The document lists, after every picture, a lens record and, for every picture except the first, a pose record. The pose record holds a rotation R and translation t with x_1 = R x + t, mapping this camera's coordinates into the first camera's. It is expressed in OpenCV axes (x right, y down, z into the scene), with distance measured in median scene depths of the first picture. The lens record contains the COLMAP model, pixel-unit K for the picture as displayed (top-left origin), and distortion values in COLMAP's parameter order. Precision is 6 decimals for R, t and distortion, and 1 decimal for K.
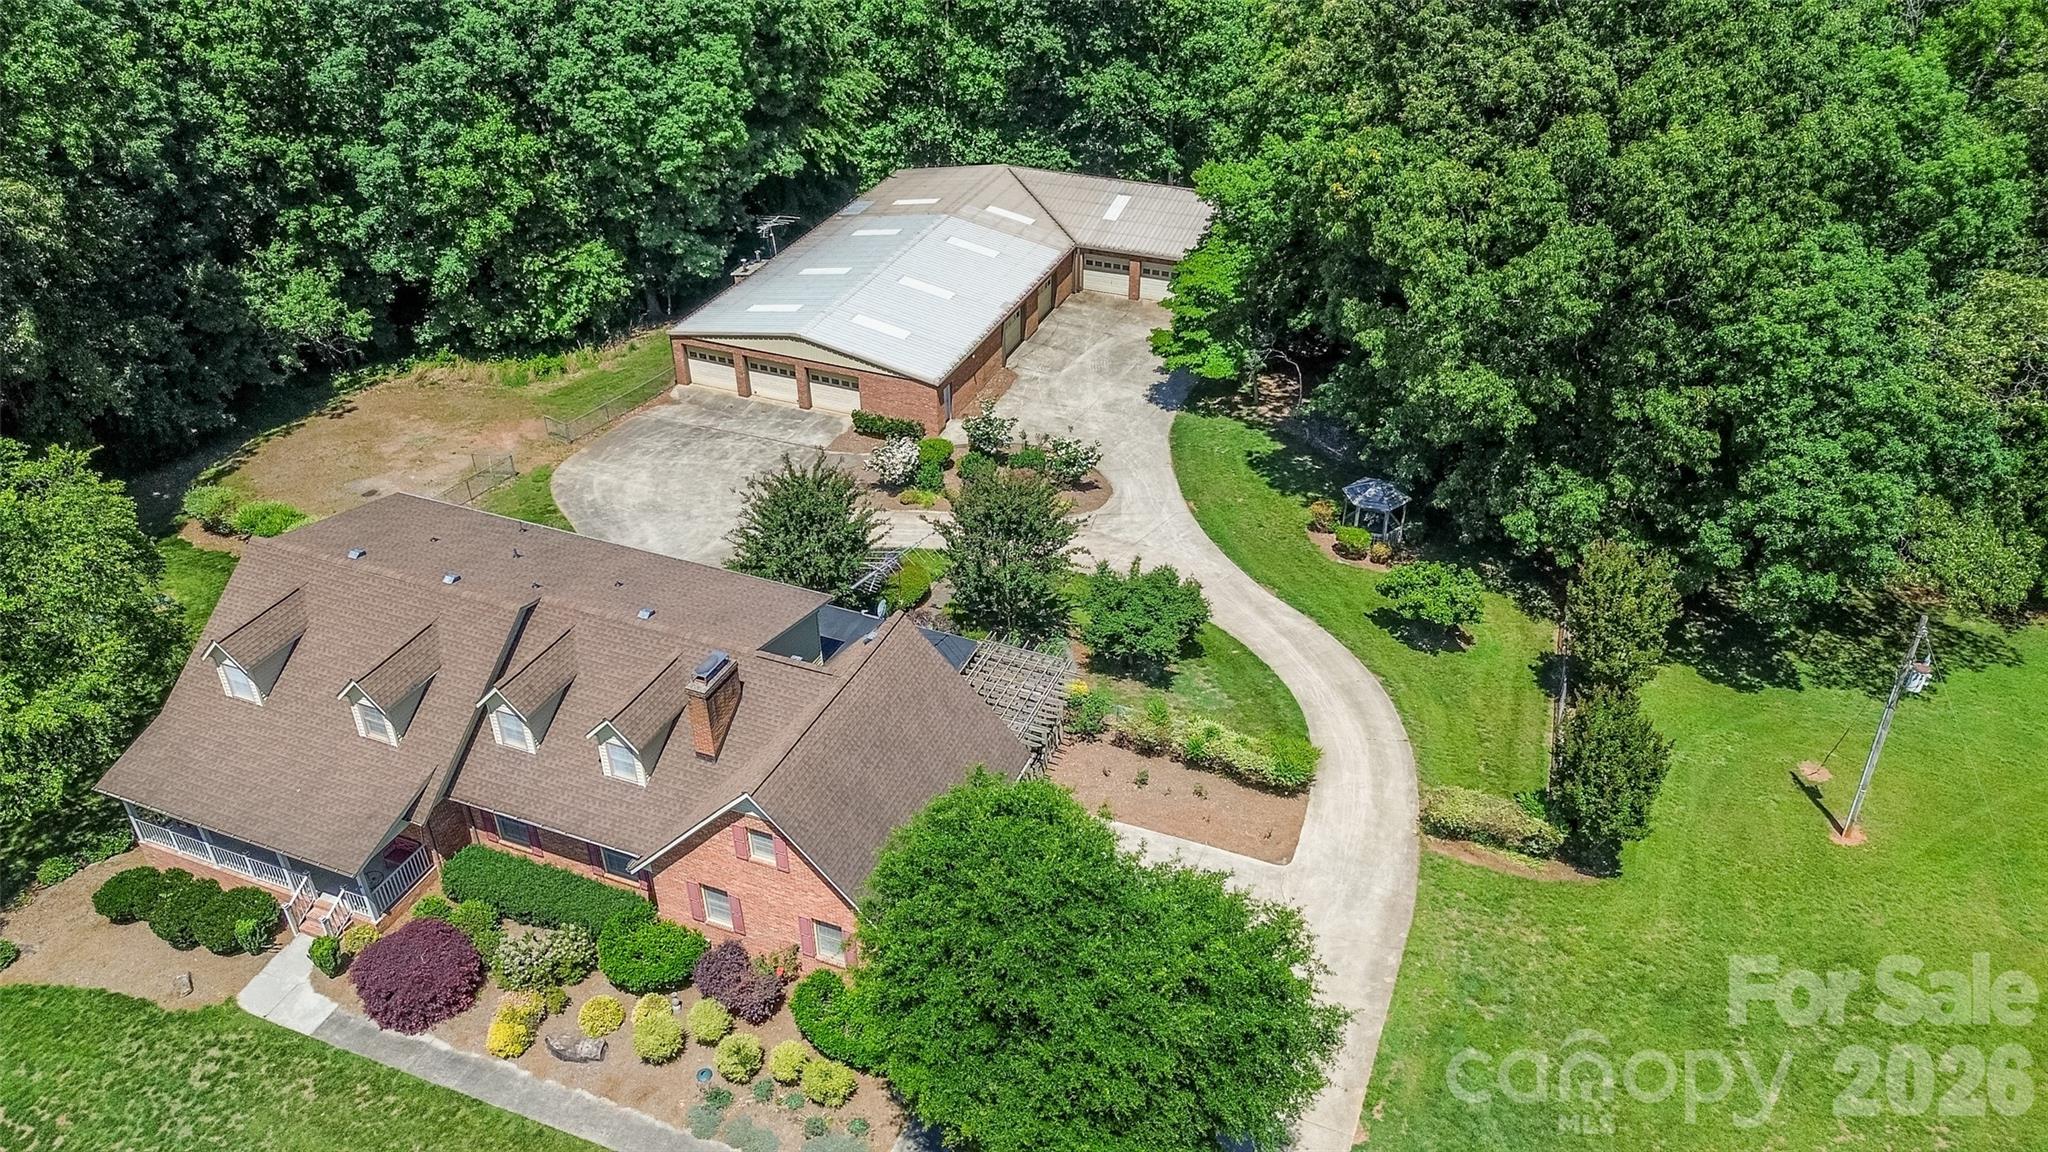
lens RADIAL K [[1449.2, 0, 1026.3], [0, 1449.2, 573.4], [0, 0, 1]] dist [0.049344, -0.041579]
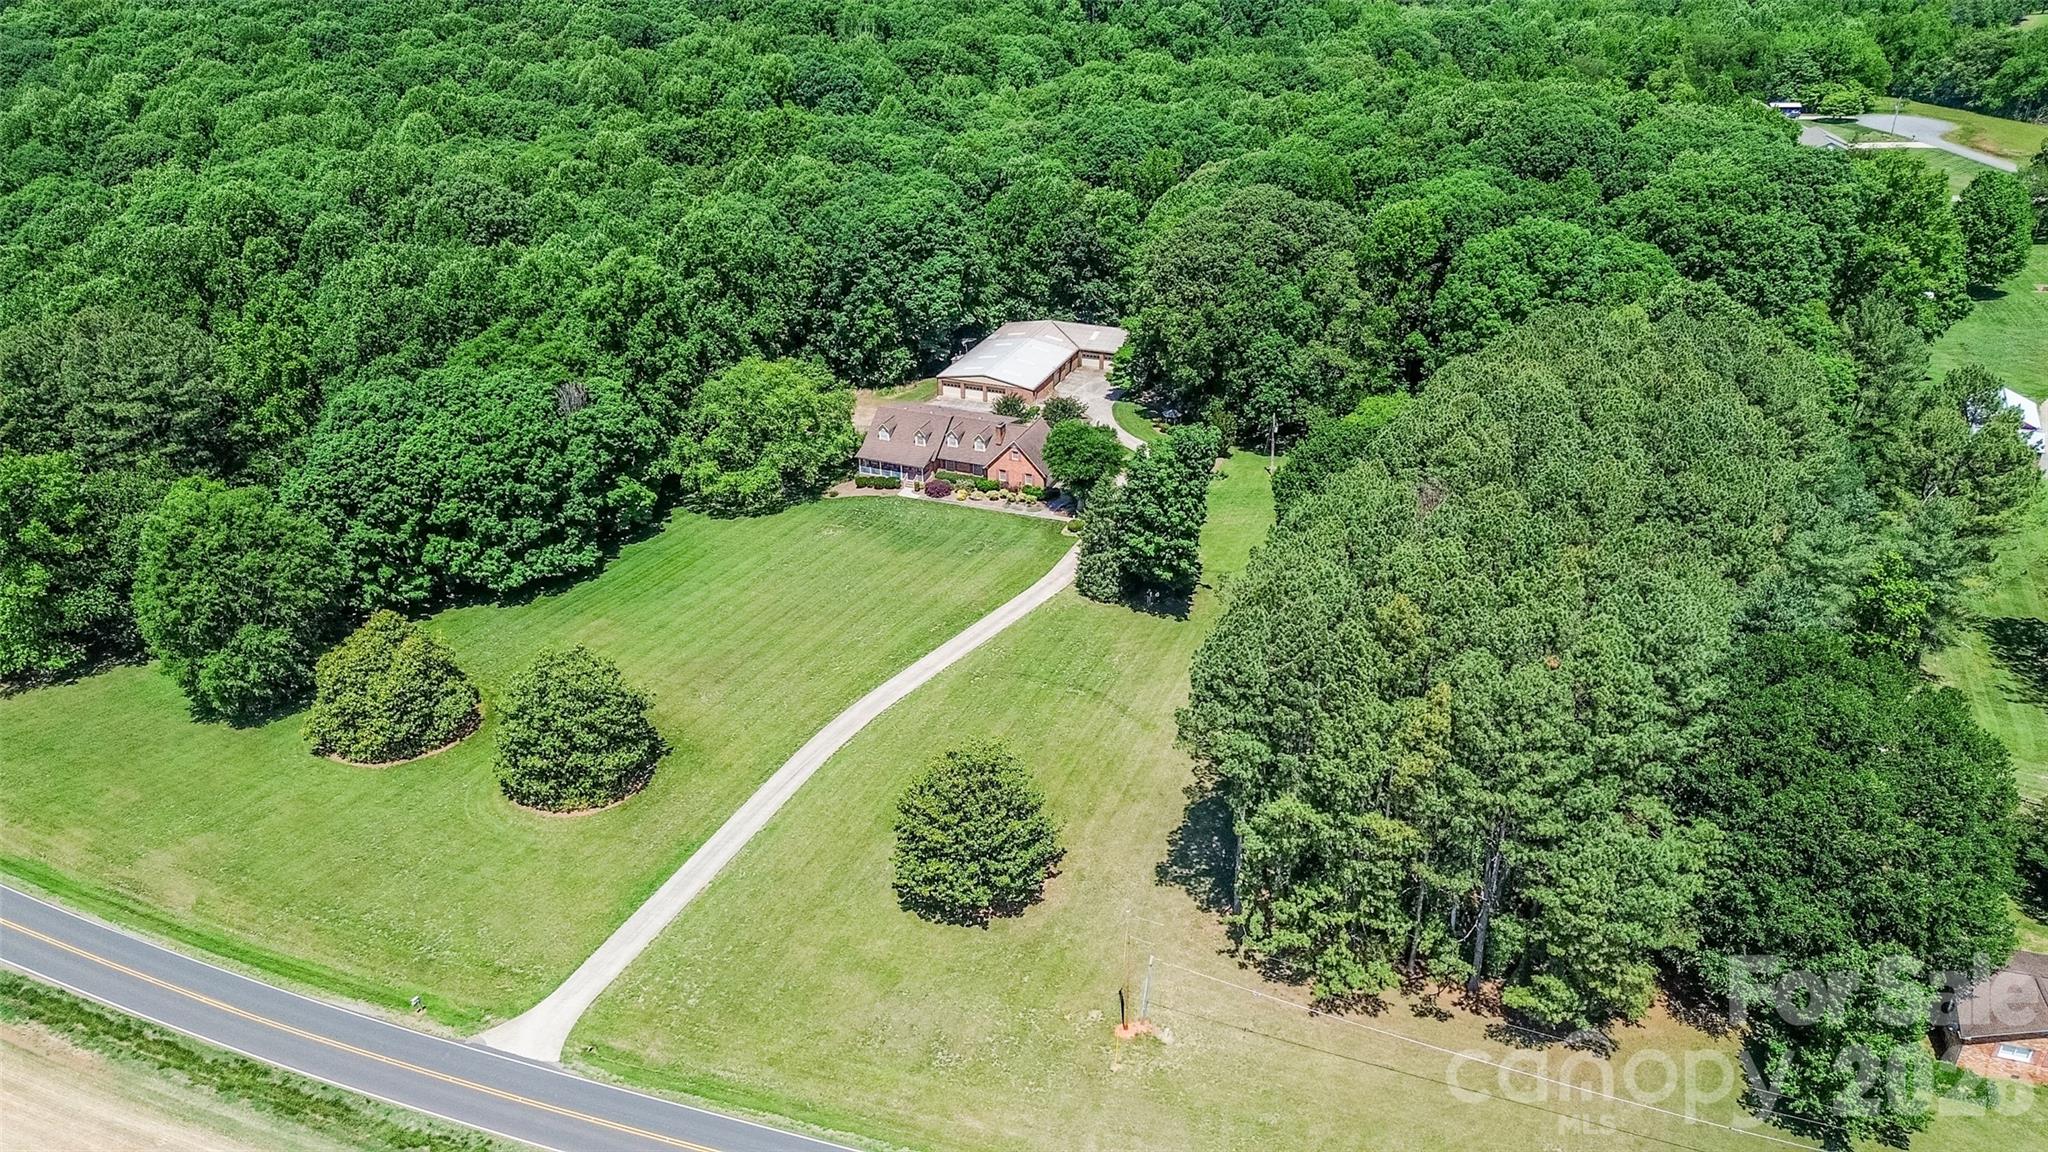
lens RADIAL K [[1437.1, 0, 1028.4], [0, 1437.1, 589.1], [0, 0, 1]] dist [0.071525, -0.065897]
pose [[0.999979, -0.004889, 0.004285, -0.084350], [0.005310, 0.994506, -0.104545, 0.570249], [-0.003751, 0.104566, 0.994511, -1.843837]]
